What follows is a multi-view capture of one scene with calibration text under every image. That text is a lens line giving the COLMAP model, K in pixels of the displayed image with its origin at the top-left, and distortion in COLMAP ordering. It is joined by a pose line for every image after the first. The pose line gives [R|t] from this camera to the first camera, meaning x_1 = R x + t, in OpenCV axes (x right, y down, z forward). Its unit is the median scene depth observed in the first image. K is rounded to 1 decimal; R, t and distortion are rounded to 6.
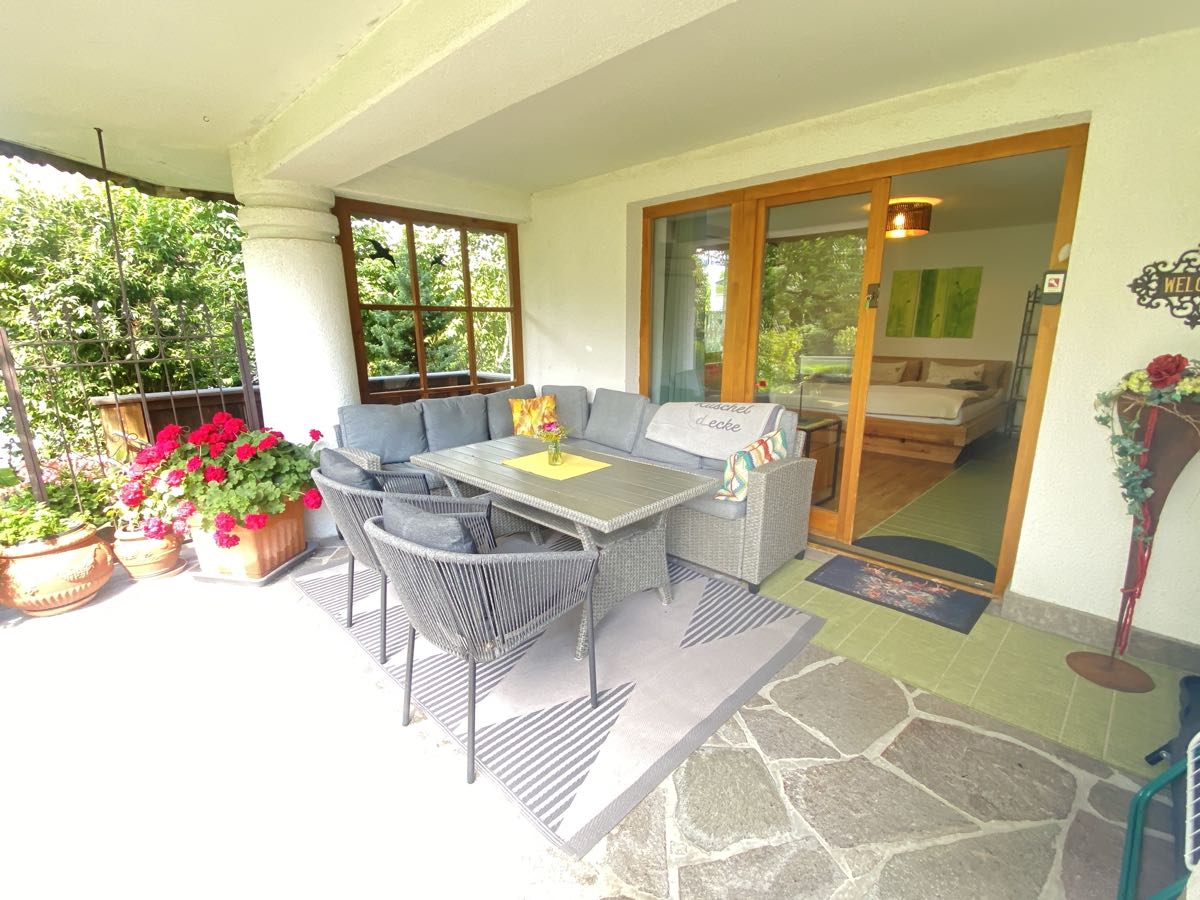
lens RADIAL K [[551.1, 0, 597.6], [0, 551.1, 447.7], [0, 0, 1]] dist [0.029299, -0.026915]
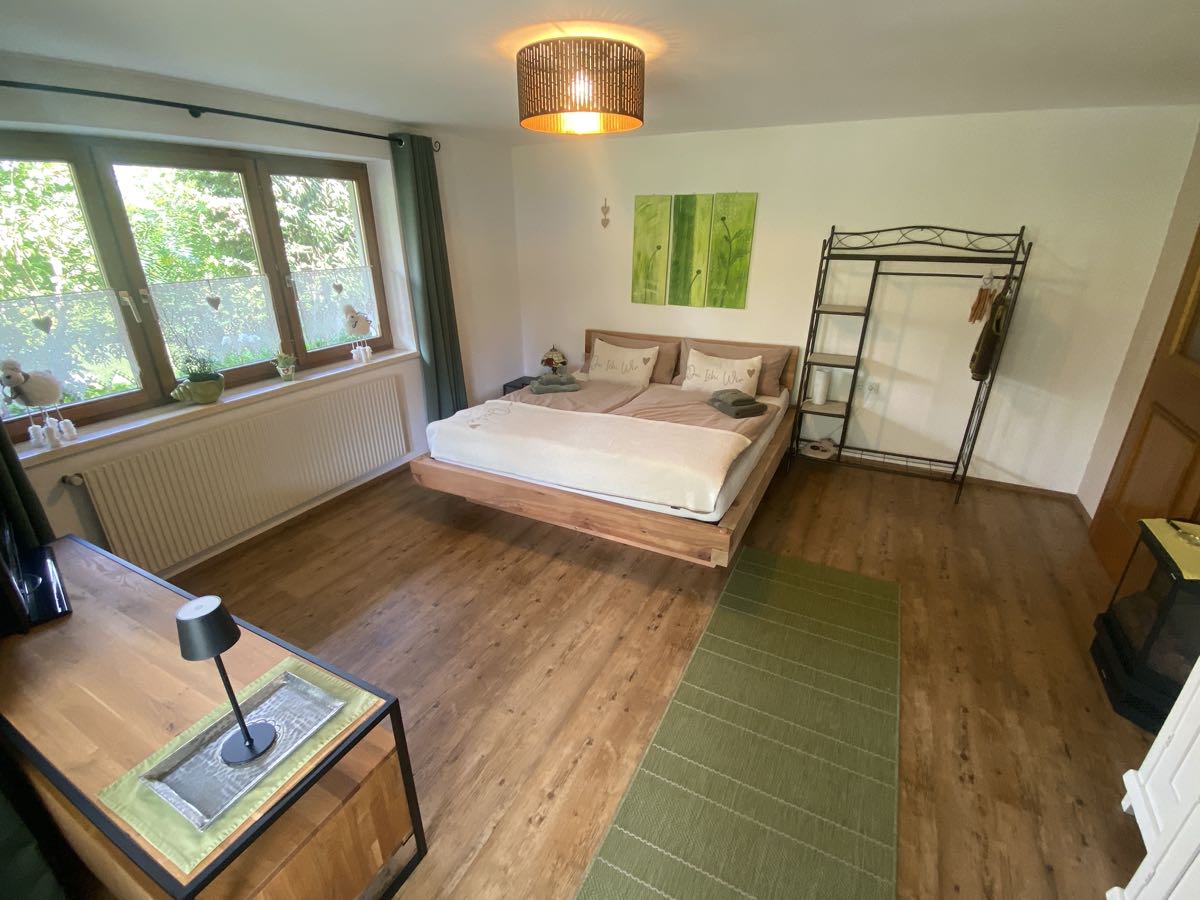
lens RADIAL K [[551.1, 0, 597.6], [0, 551.1, 447.7], [0, 0, 1]] dist [0.029299, -0.026915]
pose [[0.951184, -0.113052, 0.287172, 0.316497], [0.068582, 0.984655, 0.160470, -0.159088], [-0.300907, -0.132942, 0.944342, 0.435389]]
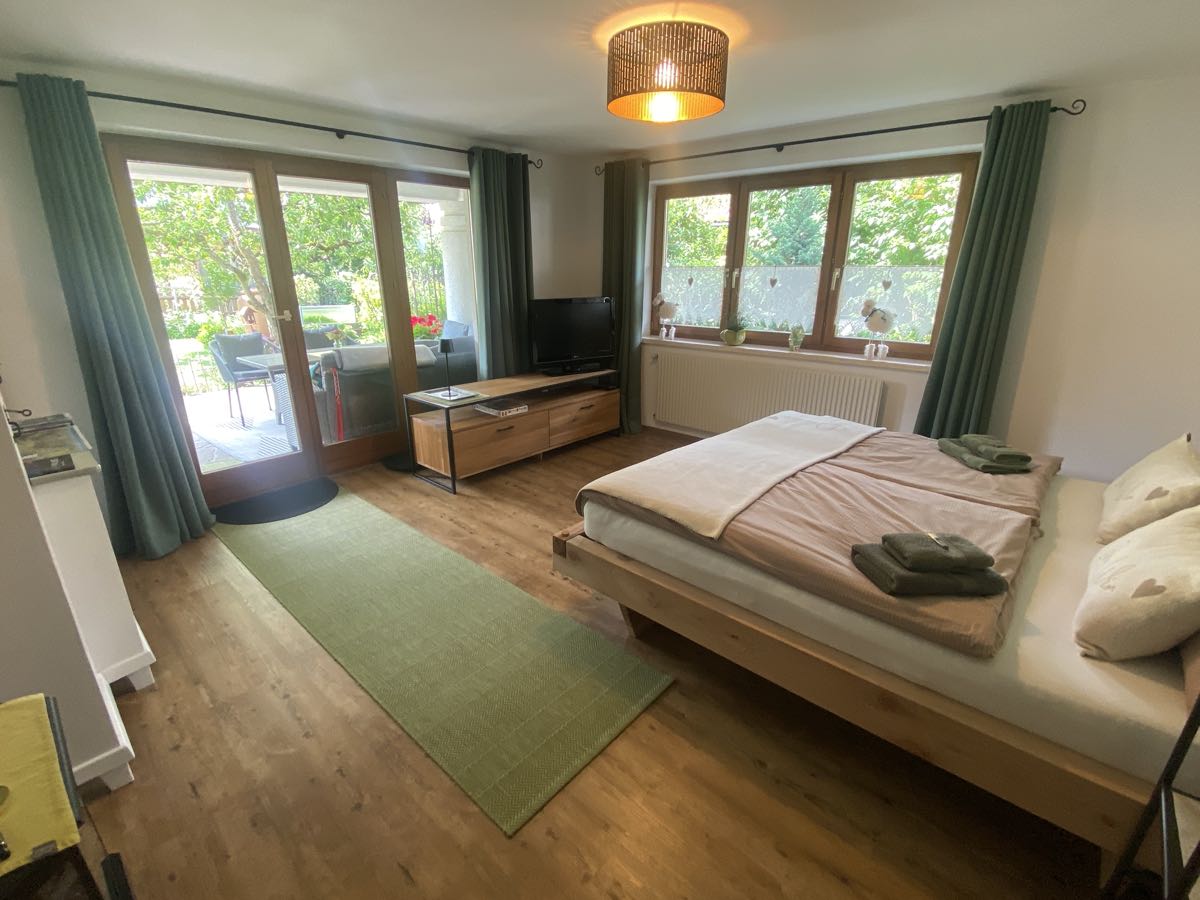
lens RADIAL K [[556.1, 0, 602.9], [0, 556.1, 468.9], [0, 0, 1]] dist [0.021760, -0.029534]
pose [[0.043526, 0.342568, -0.938484, 0.816837], [-0.239059, 0.915656, 0.323148, -0.187980], [0.970029, 0.210288, 0.121749, 0.736675]]
